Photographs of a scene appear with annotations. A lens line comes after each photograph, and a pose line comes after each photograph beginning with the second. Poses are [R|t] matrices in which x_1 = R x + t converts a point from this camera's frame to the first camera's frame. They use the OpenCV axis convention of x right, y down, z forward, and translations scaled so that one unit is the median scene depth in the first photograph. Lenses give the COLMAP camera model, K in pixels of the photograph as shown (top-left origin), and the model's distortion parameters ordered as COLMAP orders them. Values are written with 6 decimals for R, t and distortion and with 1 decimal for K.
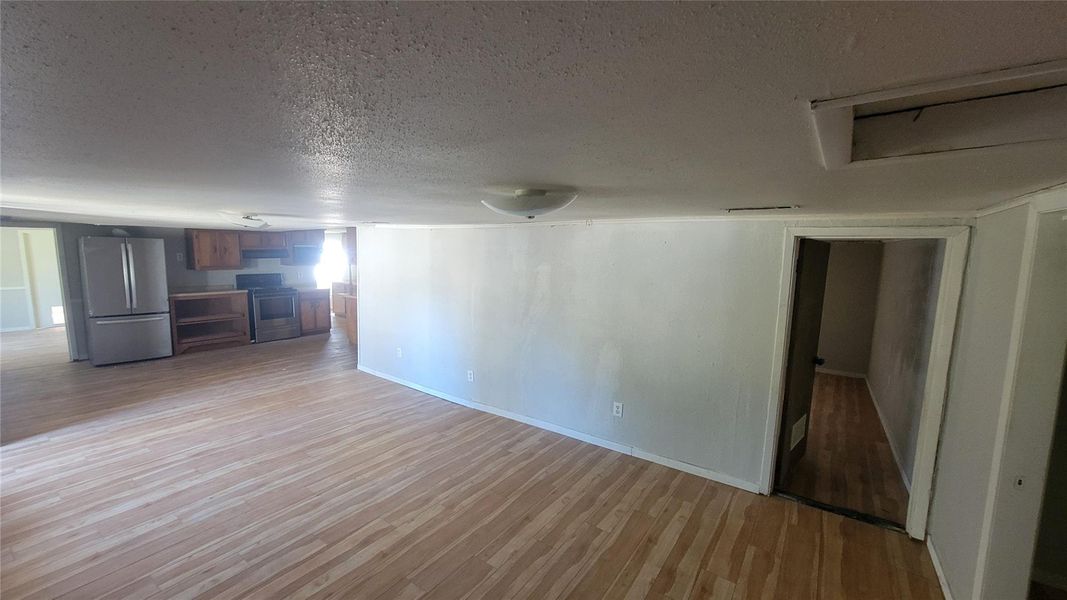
lens RADIAL K [[433.6, 0, 531.8], [0, 433.6, 301.9], [0, 0, 1]] dist [-0.002020, 0.000584]
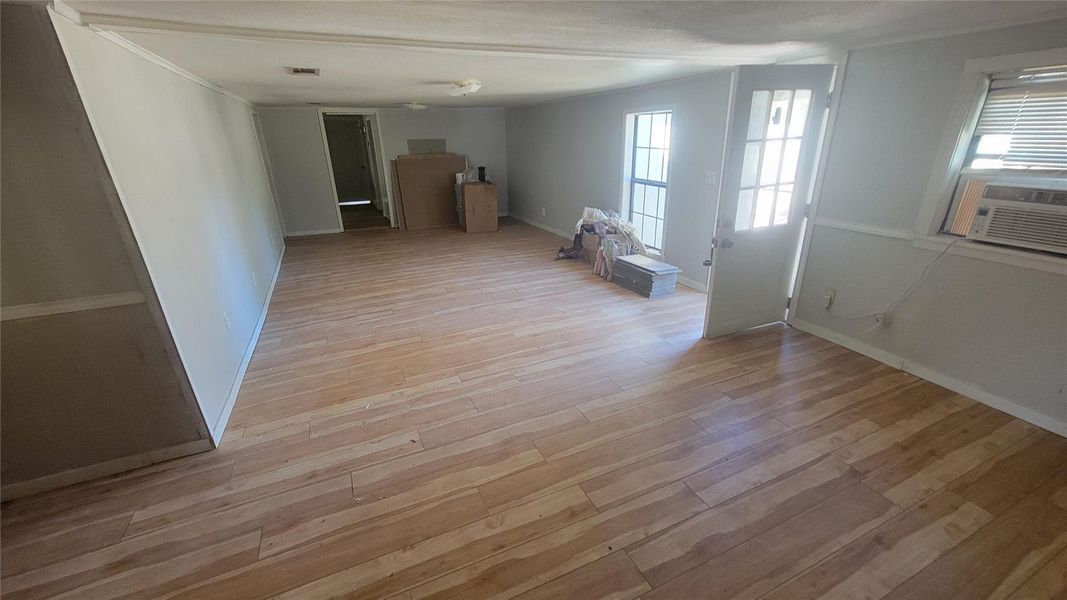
lens RADIAL K [[433.6, 0, 534.6], [0, 433.6, 302.0], [0, 0, 1]] dist [-0.002020, 0.000584]
pose [[-0.868220, -0.179118, 0.462721, -1.298183], [0.064869, 0.883588, 0.463750, -0.182225], [-0.491921, 0.432653, -0.755530, 1.793340]]
